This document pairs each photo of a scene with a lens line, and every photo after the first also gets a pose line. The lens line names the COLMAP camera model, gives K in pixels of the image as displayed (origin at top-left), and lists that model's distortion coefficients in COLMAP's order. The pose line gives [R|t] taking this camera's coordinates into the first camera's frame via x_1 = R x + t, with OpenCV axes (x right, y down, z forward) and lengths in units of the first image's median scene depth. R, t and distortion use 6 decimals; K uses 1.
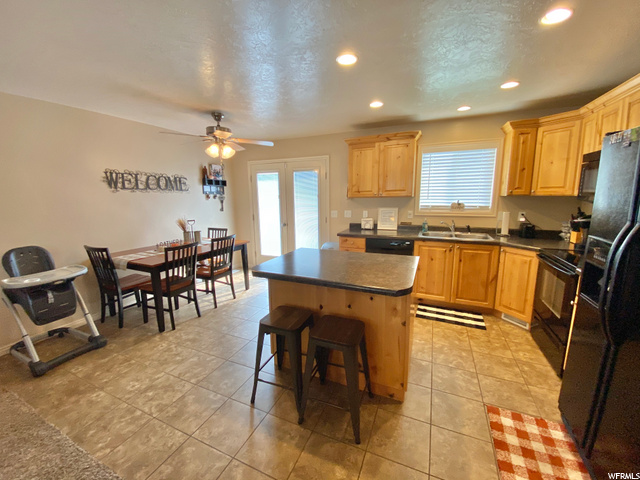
lens RADIAL K [[258.3, 0, 317.5], [0, 258.3, 237.2], [0, 0, 1]] dist [0.019723, -0.018567]
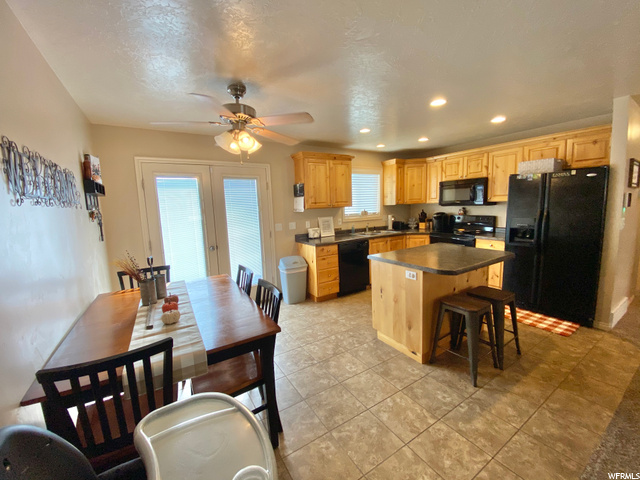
lens RADIAL K [[258.3, 0, 317.5], [0, 258.3, 237.2], [0, 0, 1]] dist [0.019723, -0.018567]
pose [[0.560884, -0.110566, 0.820478, -1.157392], [0.160647, 0.986740, 0.023152, -0.099447], [-0.812158, 0.118821, 0.571209, 0.661091]]
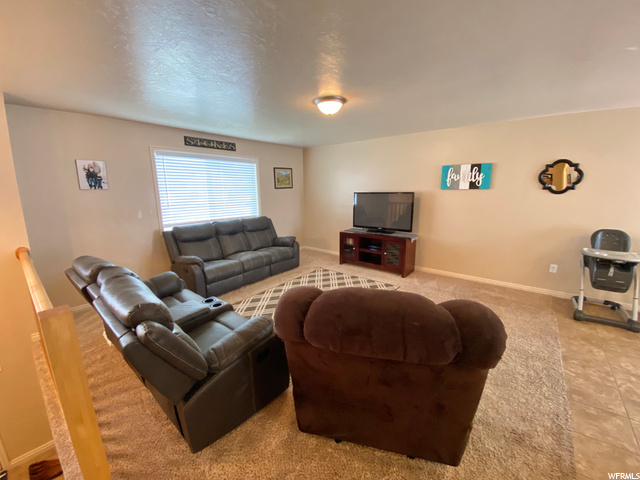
lens RADIAL K [[258.3, 0, 317.5], [0, 258.3, 237.2], [0, 0, 1]] dist [0.019723, -0.018567]
pose [[-0.258856, 0.192624, -0.946514, 0.467485], [-0.144286, 0.961208, 0.235074, -0.013936], [0.955078, 0.197420, -0.221022, -0.113595]]
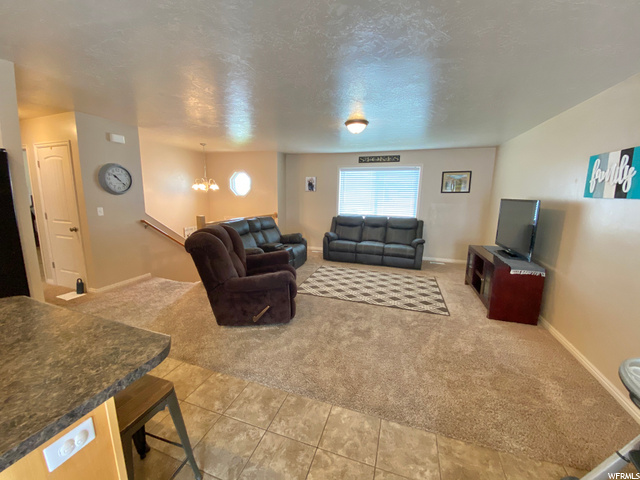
lens RADIAL K [[258.3, 0, 317.5], [0, 258.3, 237.2], [0, 0, 1]] dist [0.019723, -0.018567]
pose [[-0.995694, 0.010792, -0.092067, -0.409582], [-0.019774, 0.945607, 0.324708, -0.198359], [0.090563, 0.325131, -0.941323, 1.178233]]
